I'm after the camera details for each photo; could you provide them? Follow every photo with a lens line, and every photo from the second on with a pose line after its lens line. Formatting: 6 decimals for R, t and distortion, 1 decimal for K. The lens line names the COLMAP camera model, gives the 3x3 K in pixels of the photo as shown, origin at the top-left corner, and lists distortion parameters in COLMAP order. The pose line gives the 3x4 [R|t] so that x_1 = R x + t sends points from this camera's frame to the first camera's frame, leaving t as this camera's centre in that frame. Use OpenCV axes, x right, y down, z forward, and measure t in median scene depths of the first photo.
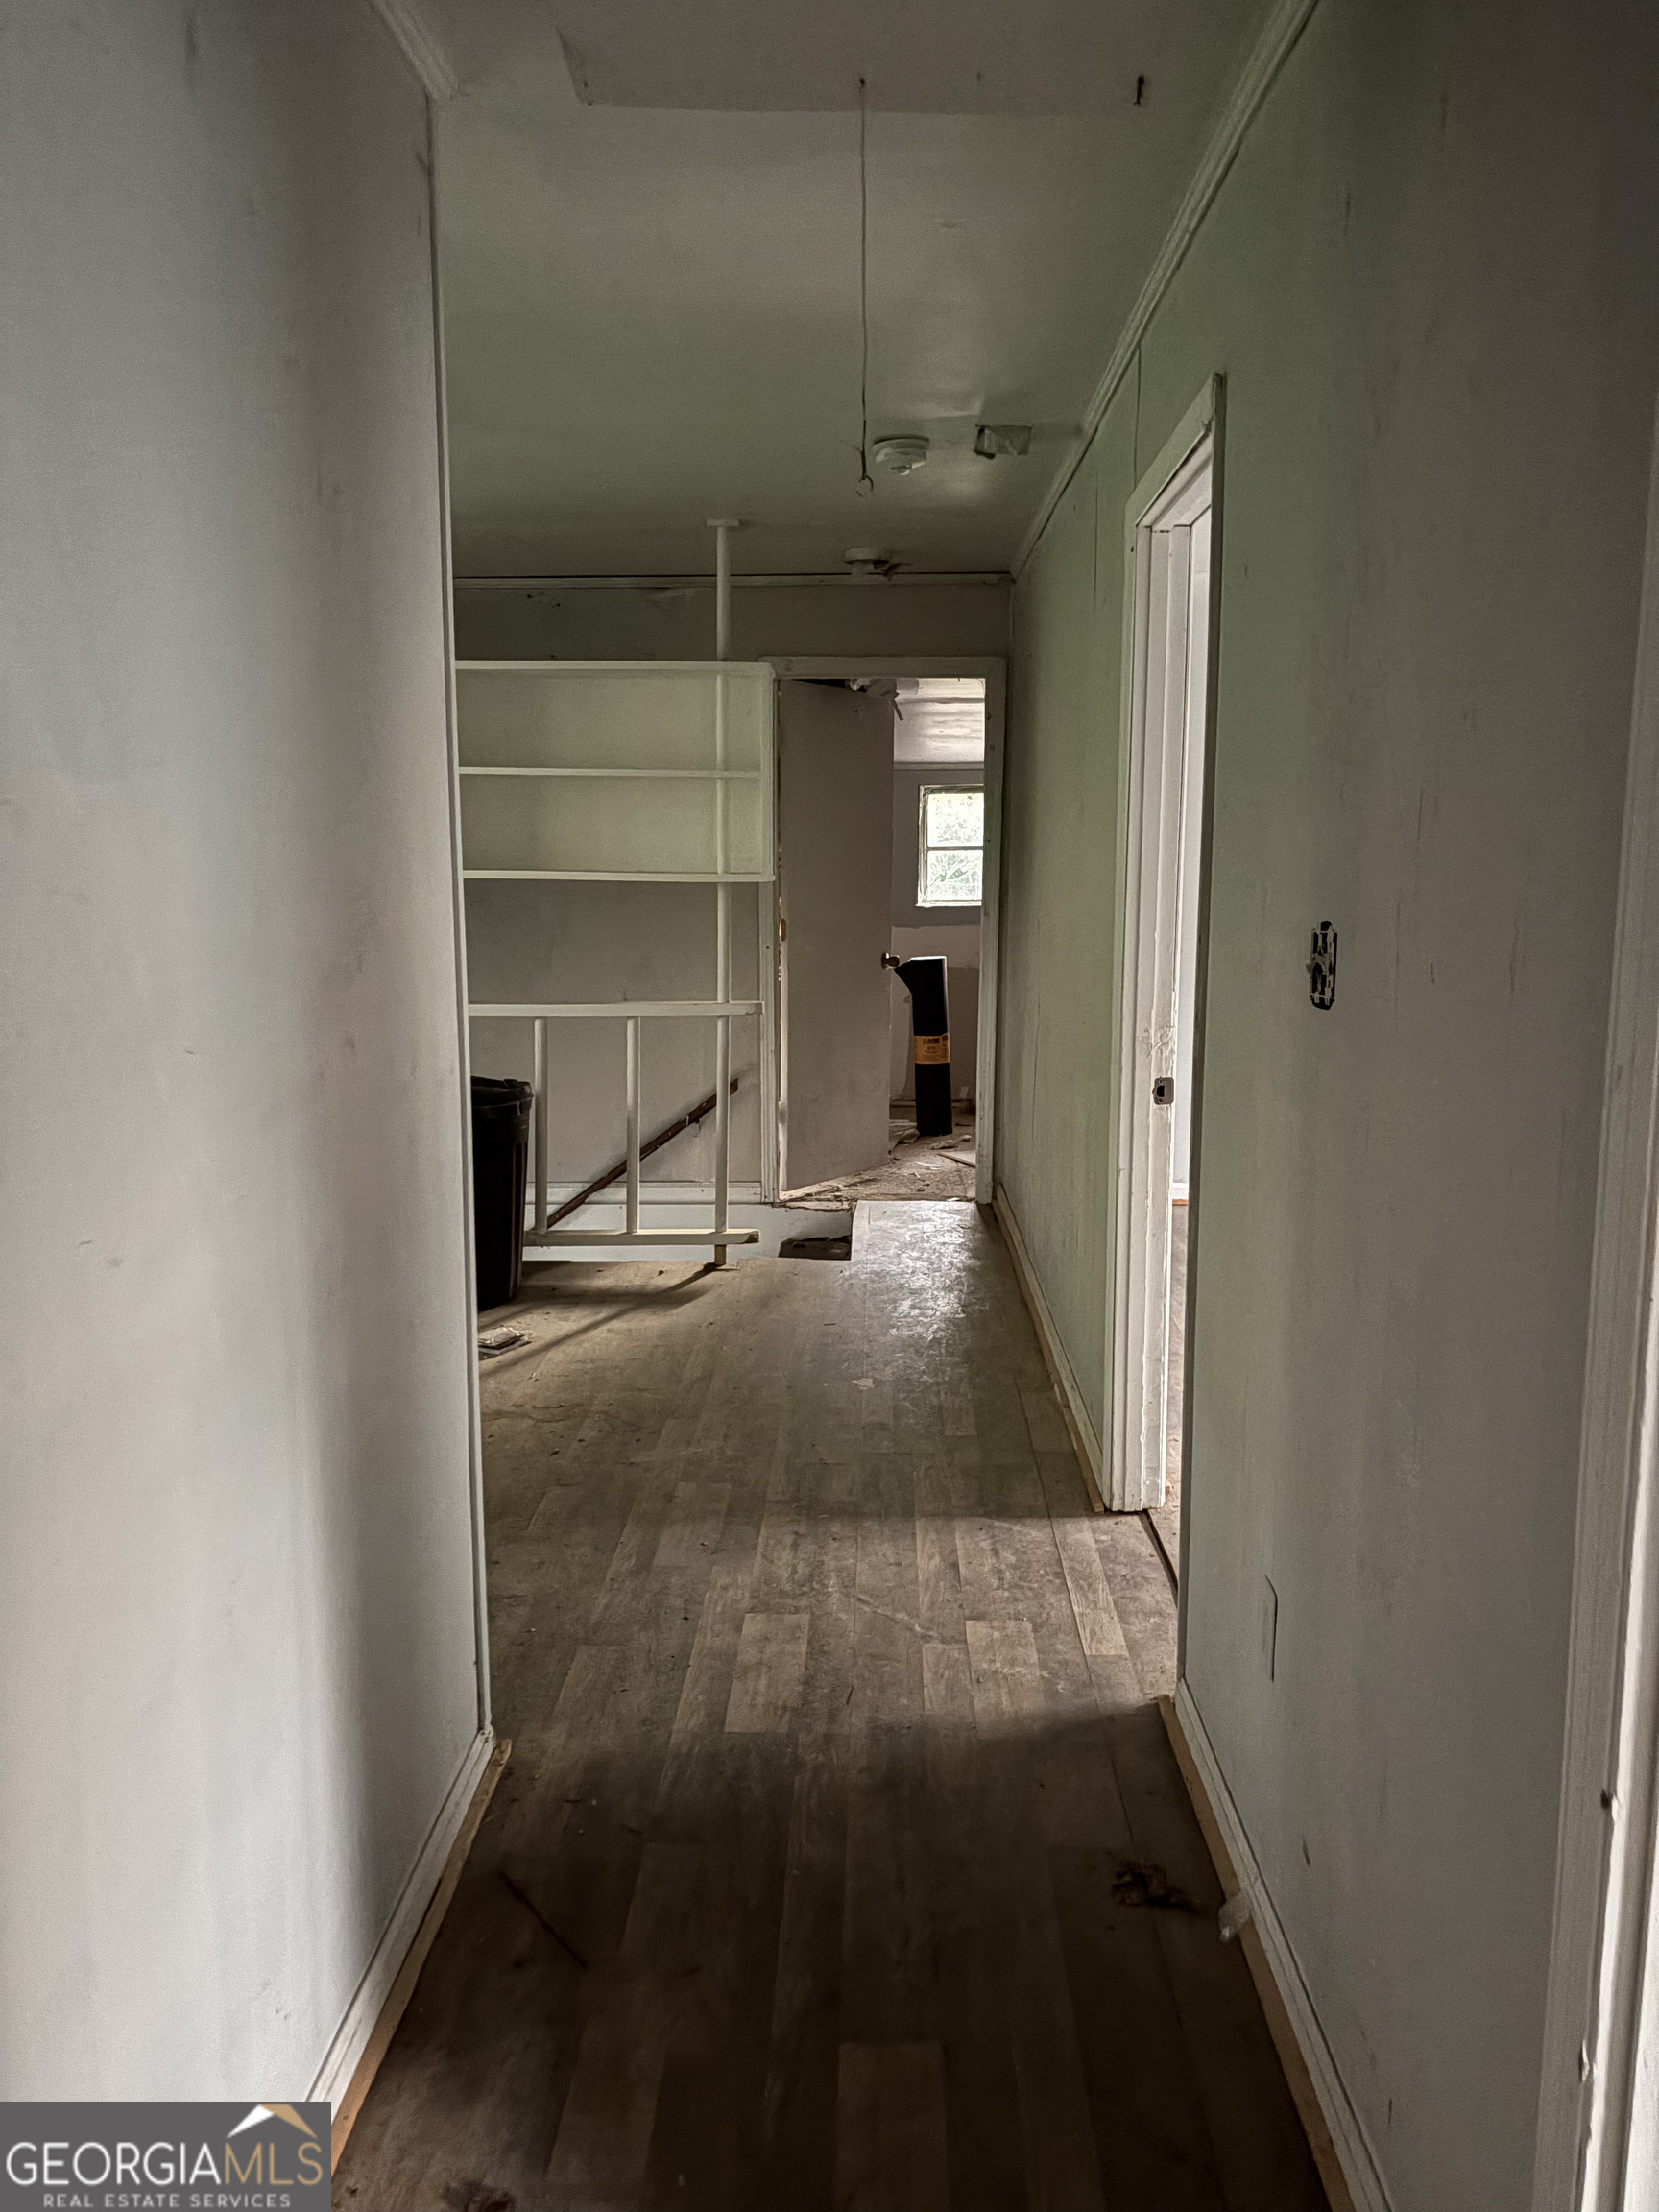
lens RADIAL K [[1644.0, 0, 822.4], [0, 1644.0, 1107.6], [0, 0, 1]] dist [0.094468, -0.000128]
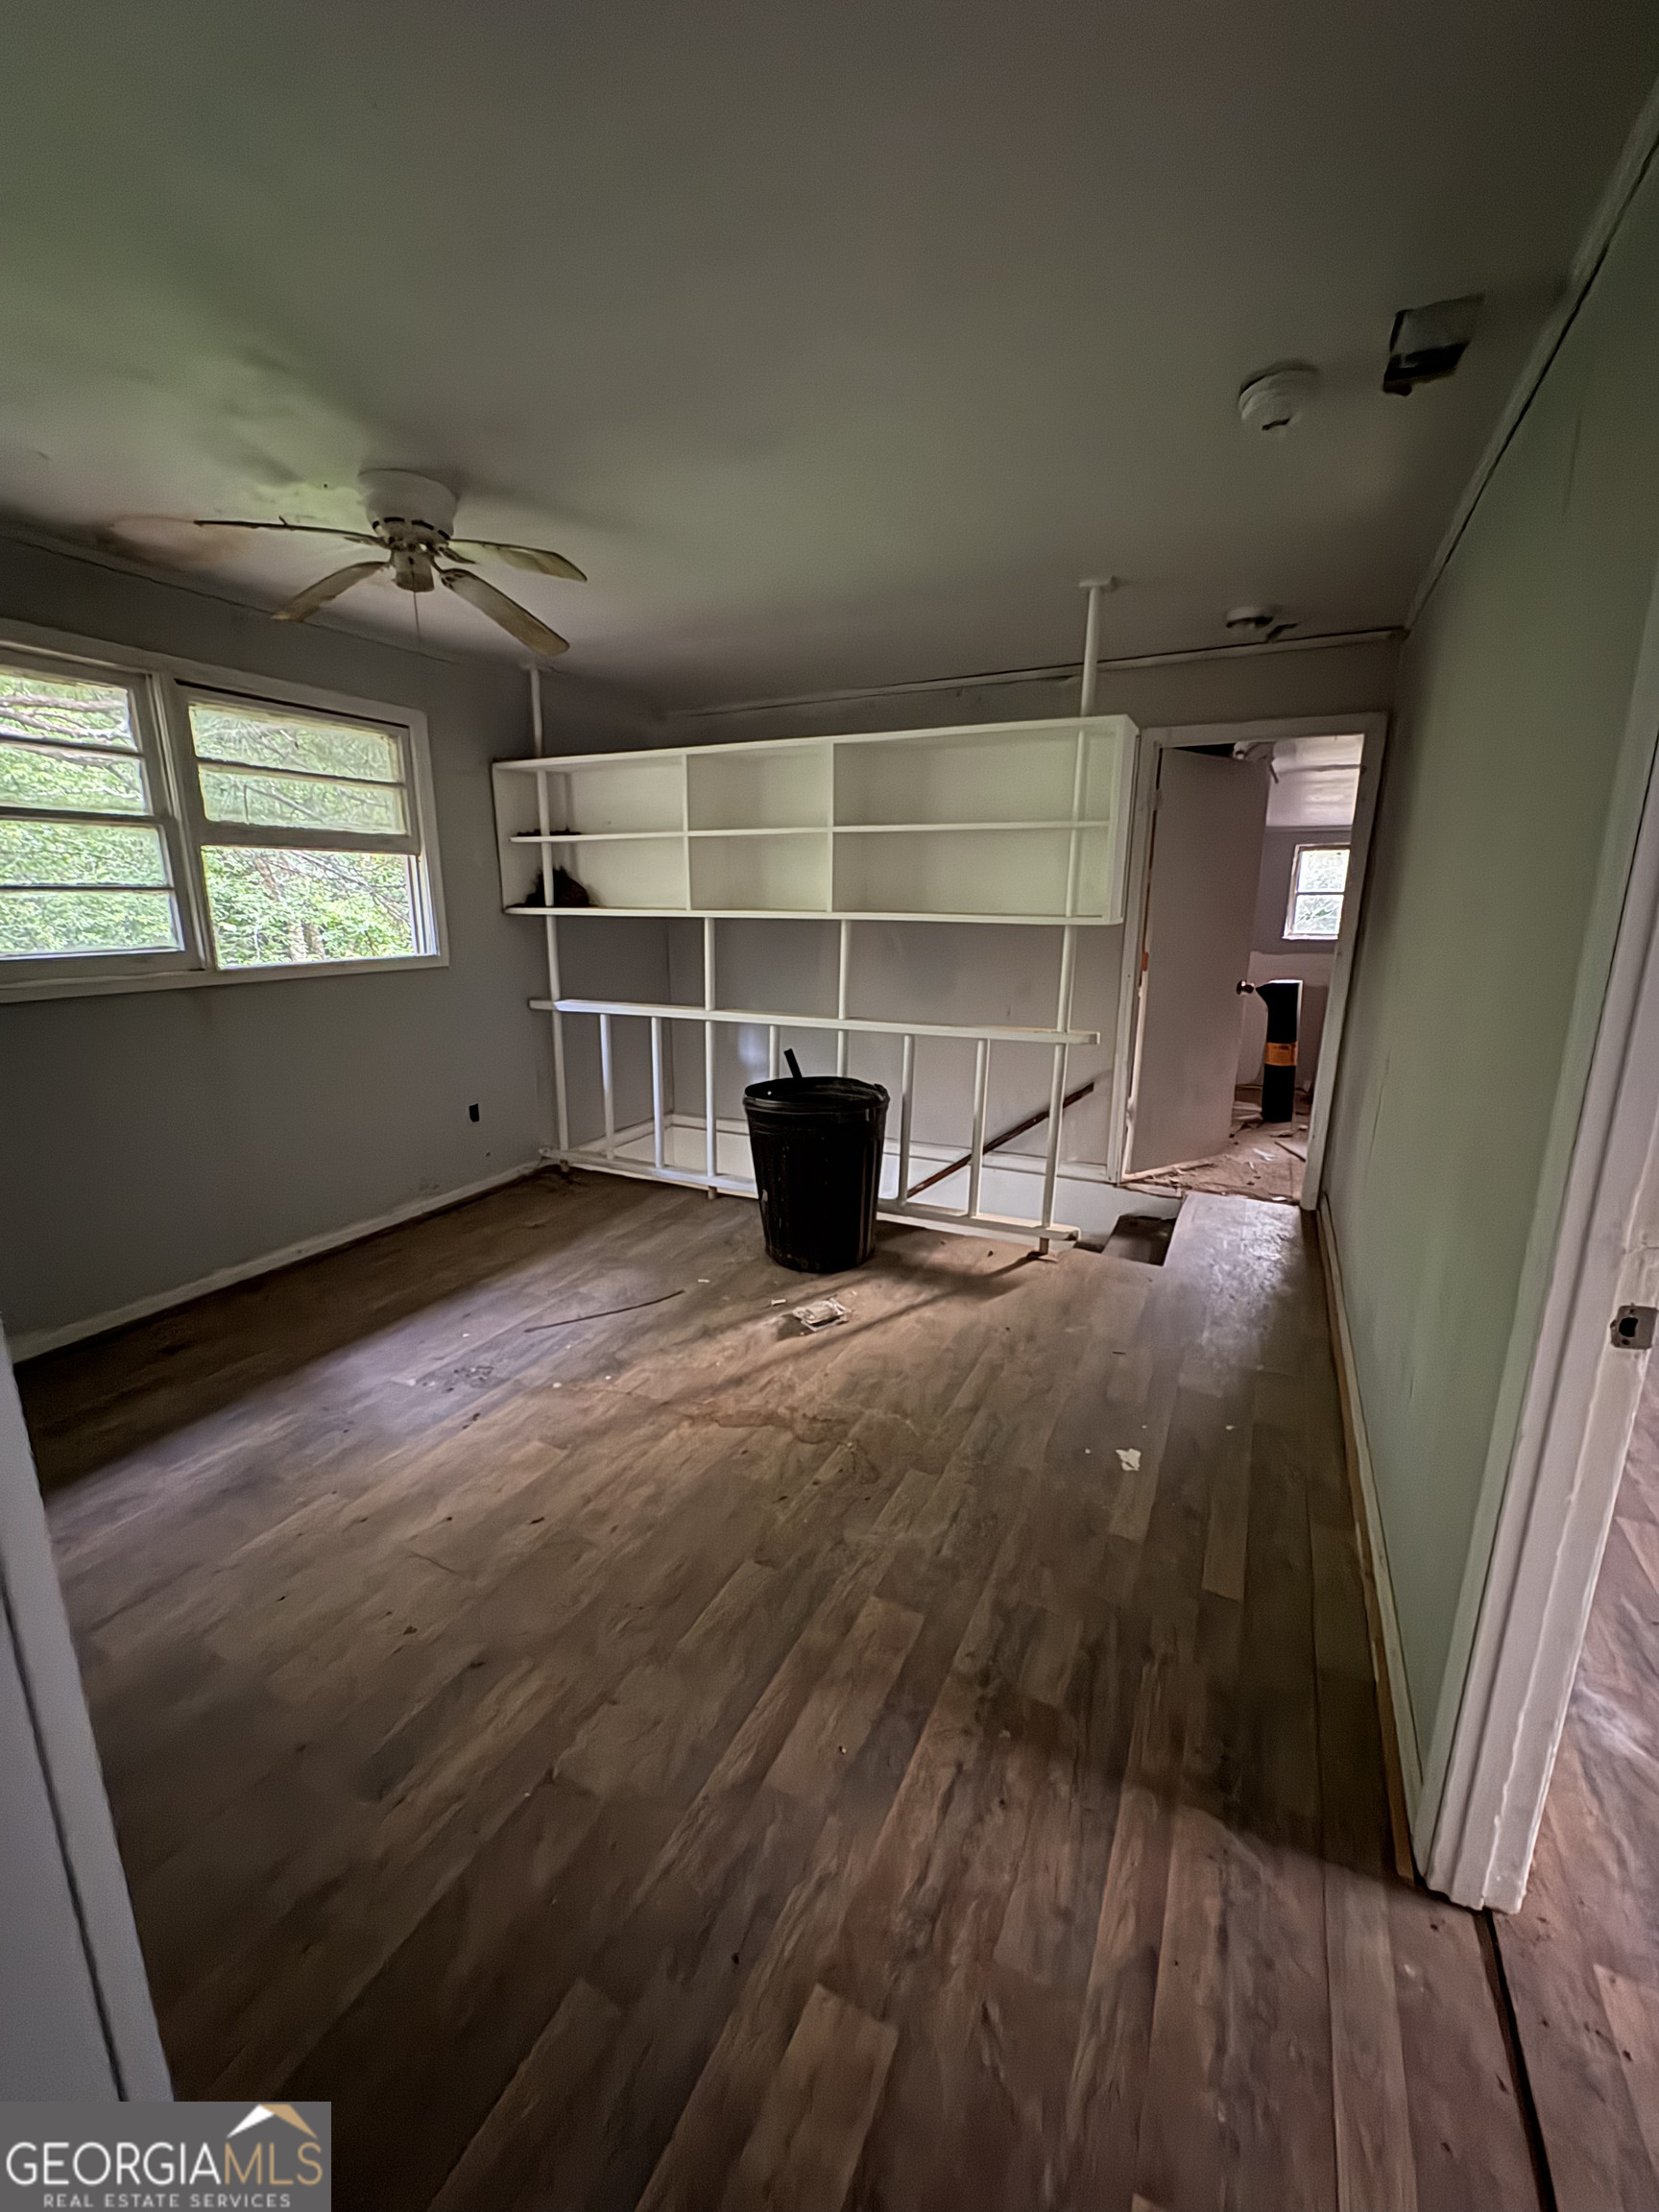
lens RADIAL K [[880.7, 0, 831.5], [0, 880.7, 1104.0], [0, 0, 1]] dist [0.000151, -0.000208]
pose [[0.911210, 0.097967, -0.400124, 0.041261], [-0.065949, 0.993474, 0.093056, -0.058990], [0.406630, -0.058405, 0.911724, 0.374050]]
